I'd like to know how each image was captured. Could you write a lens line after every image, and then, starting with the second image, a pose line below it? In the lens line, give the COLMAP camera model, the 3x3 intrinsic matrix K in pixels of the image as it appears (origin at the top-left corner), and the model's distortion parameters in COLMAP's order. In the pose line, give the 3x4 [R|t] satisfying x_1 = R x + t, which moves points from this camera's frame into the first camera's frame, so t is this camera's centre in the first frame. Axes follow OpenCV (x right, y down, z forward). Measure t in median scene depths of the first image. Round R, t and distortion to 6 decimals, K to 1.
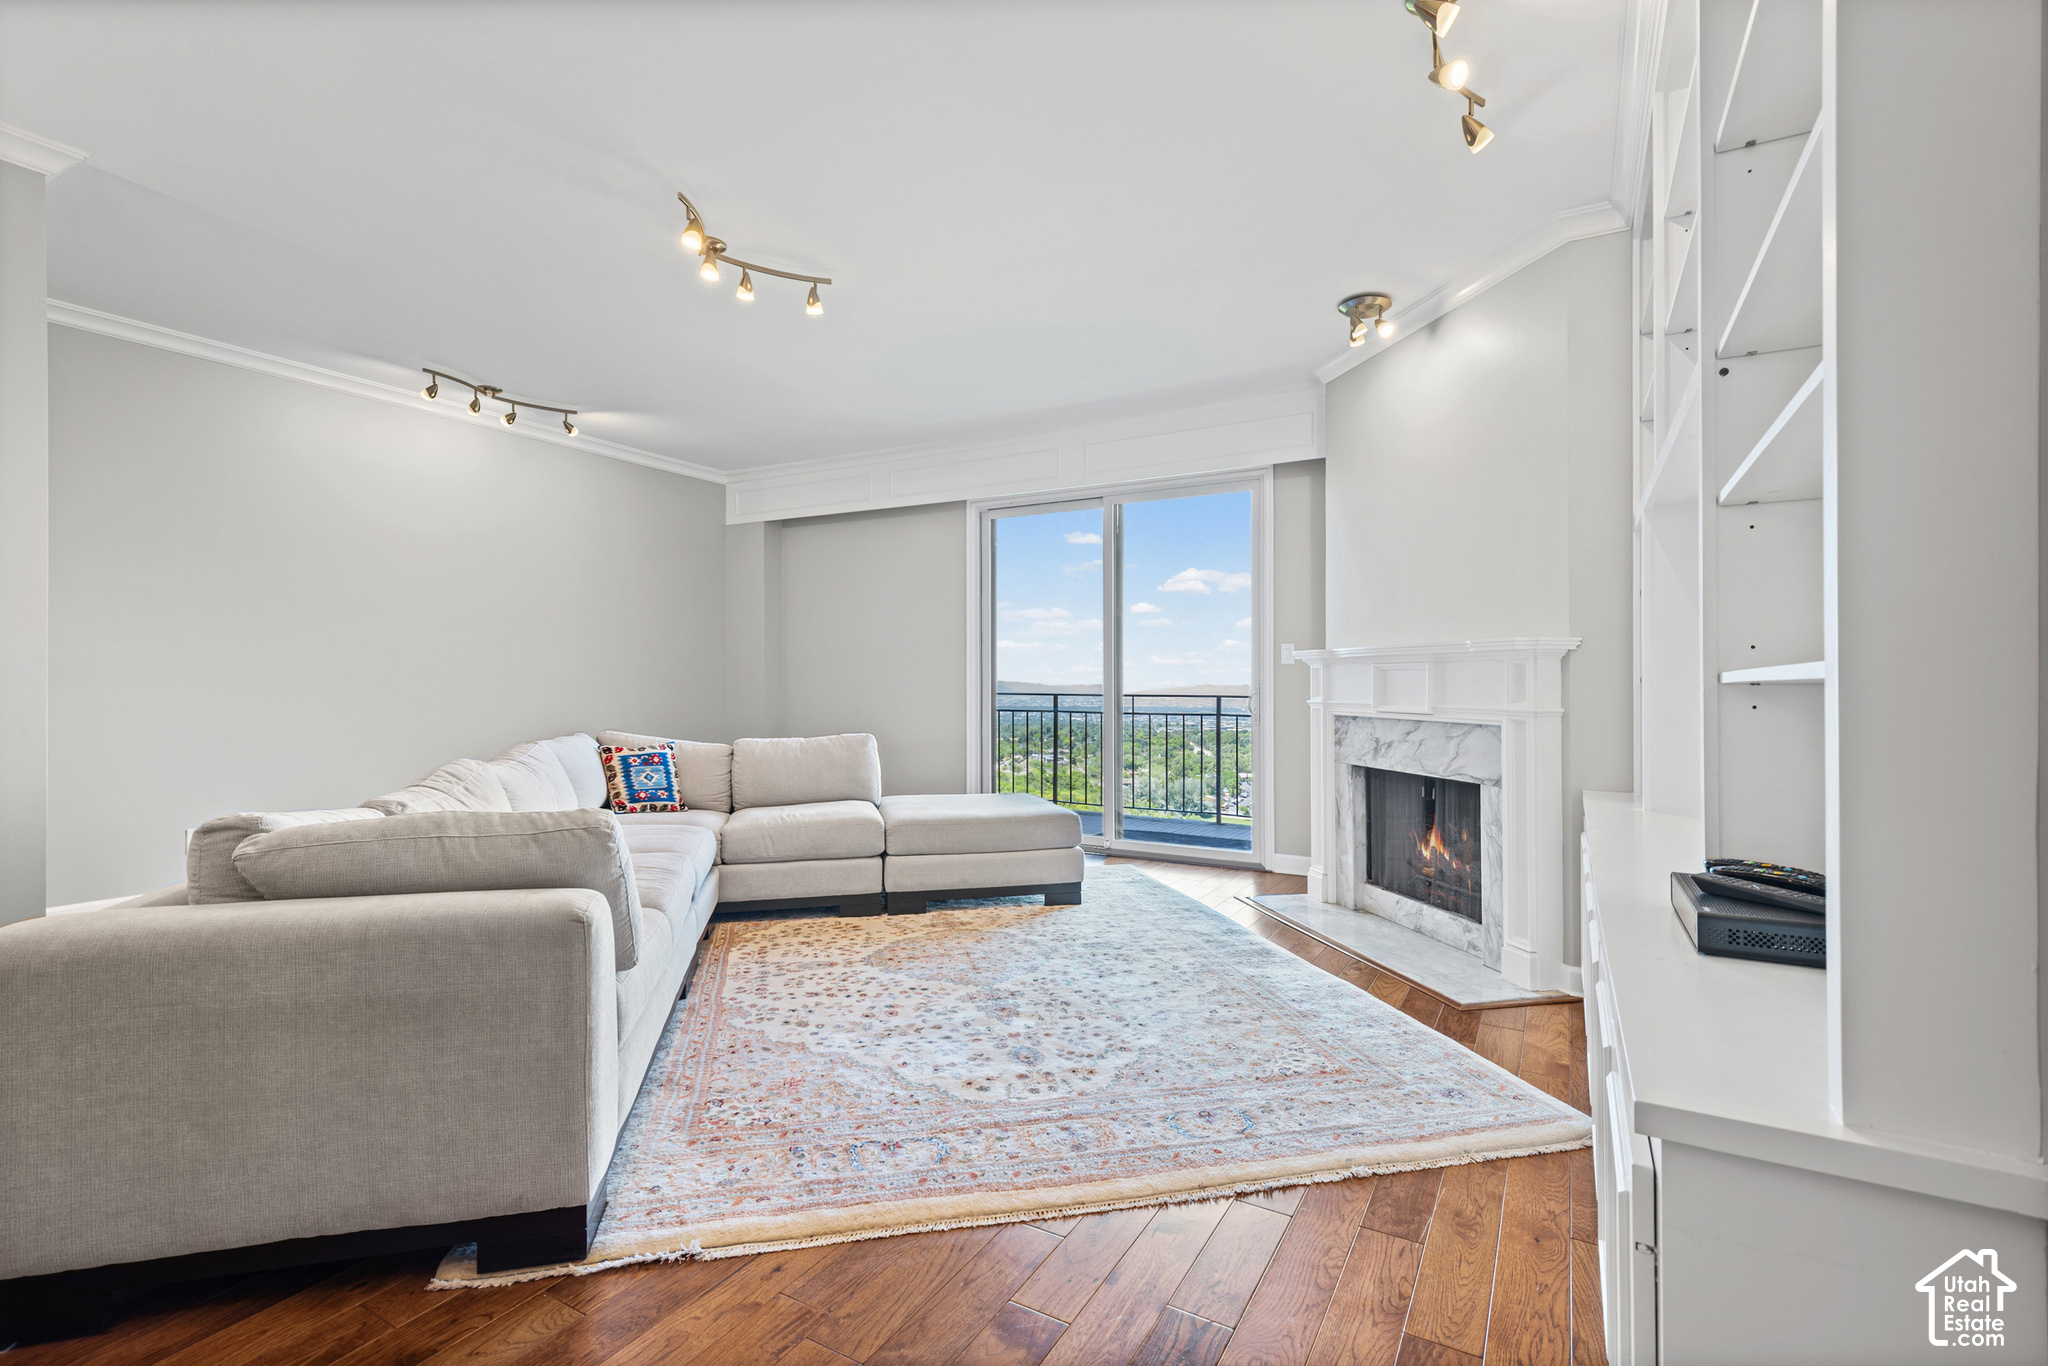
lens RADIAL K [[926.2, 0, 1025.9], [0, 926.2, 672.4], [0, 0, 1]] dist [0.038912, -0.023135]
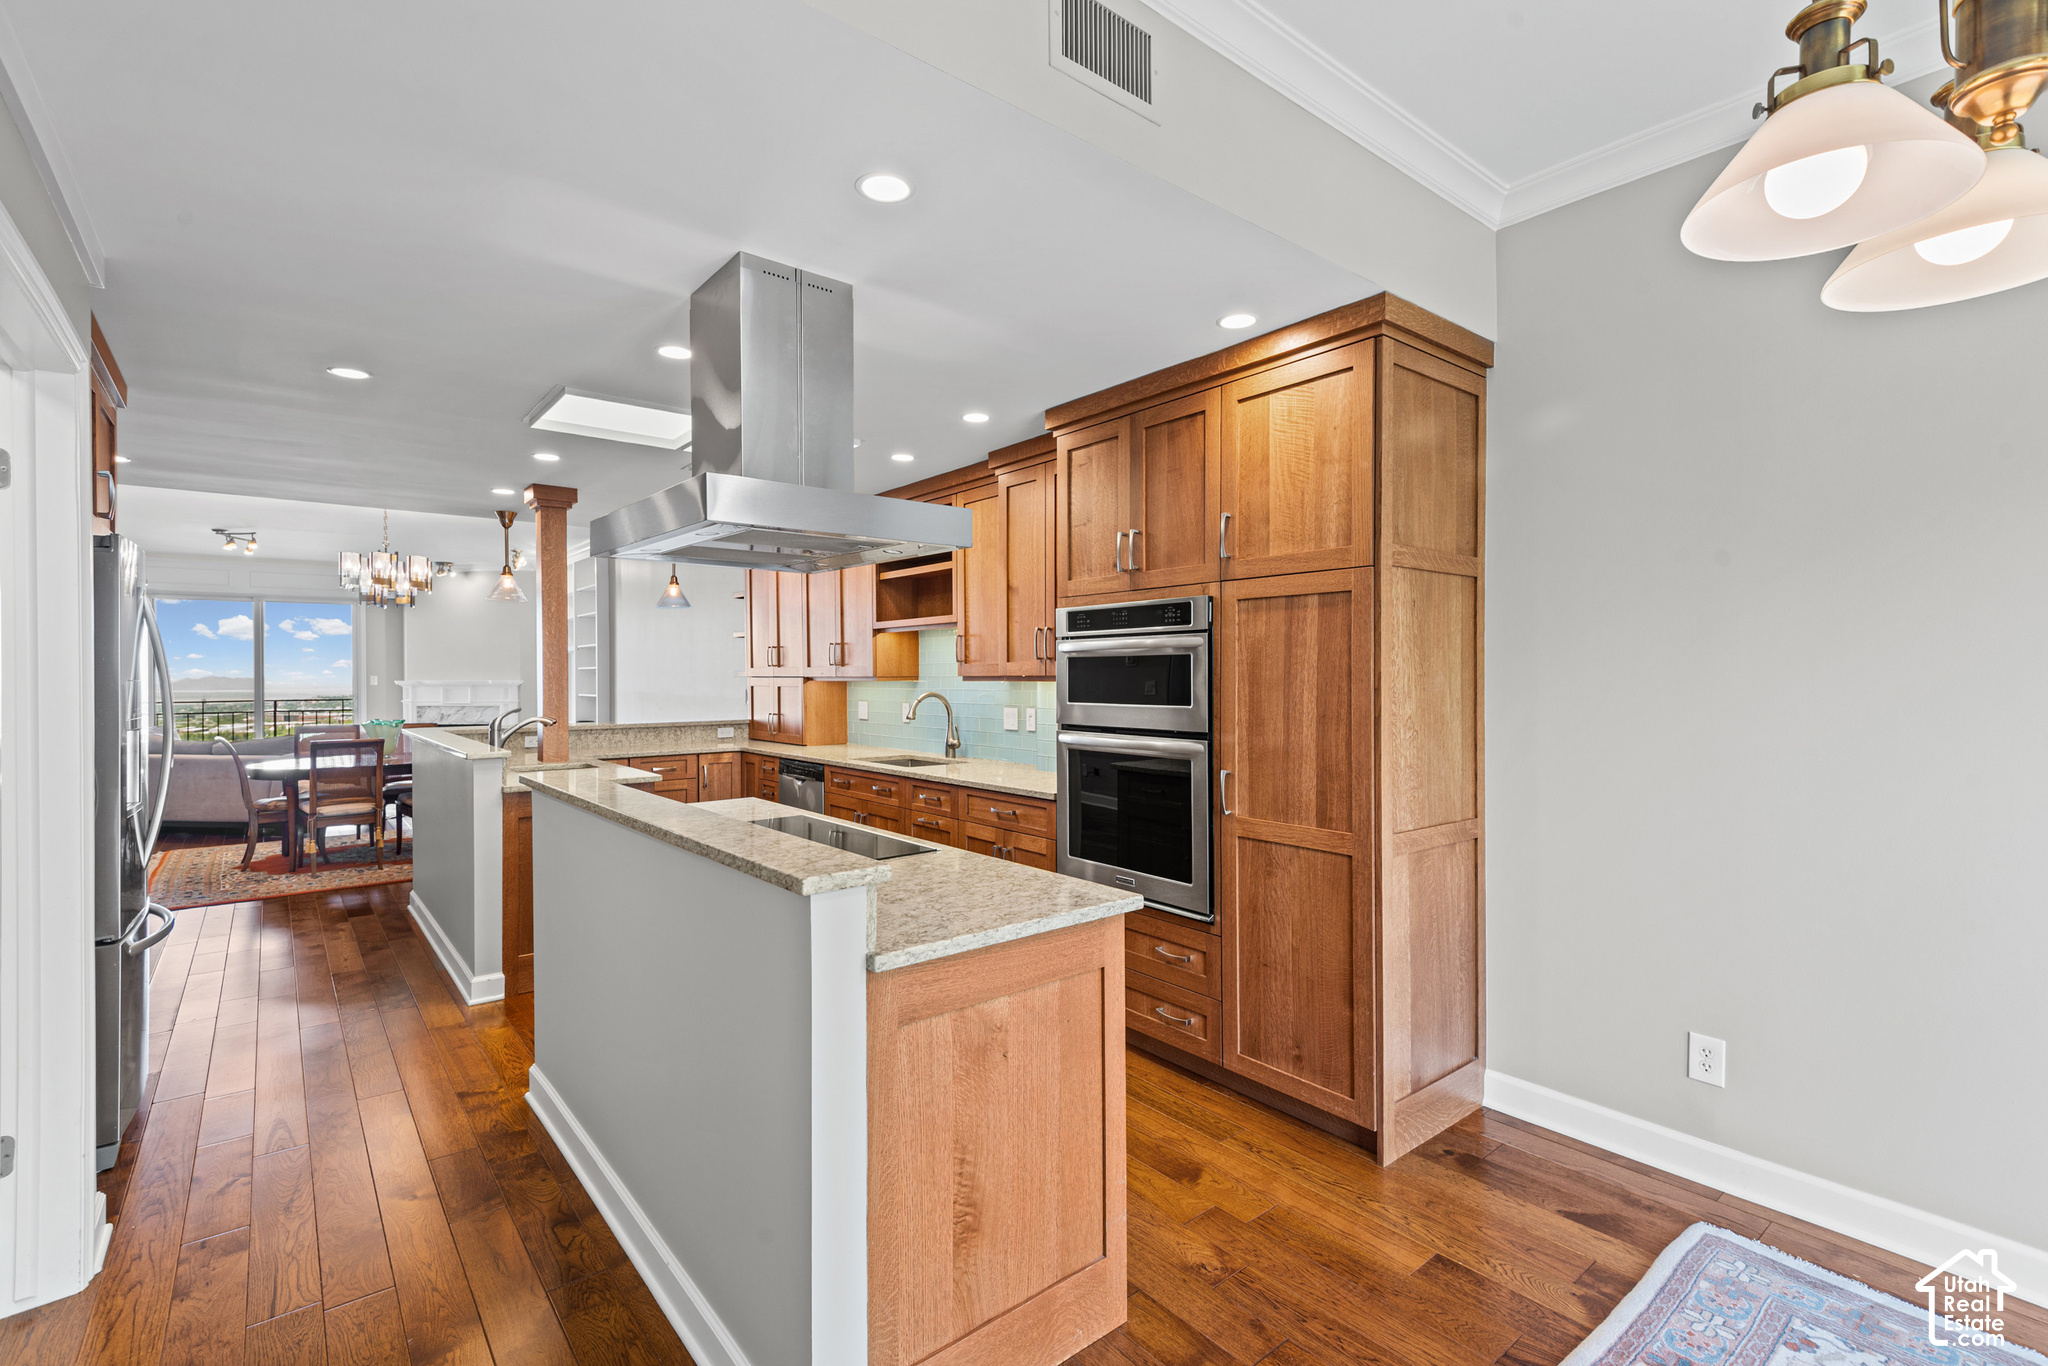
lens RADIAL K [[915.2, 0, 1050.1], [0, 915.2, 677.4], [0, 0, 1]] dist [0.033844, -0.009248]
pose [[0.333785, -0.008427, 0.942612, -1.675177], [-0.003537, 0.999942, 0.010192, -0.074069], [-0.942643, -0.006736, 0.333736, -1.689844]]
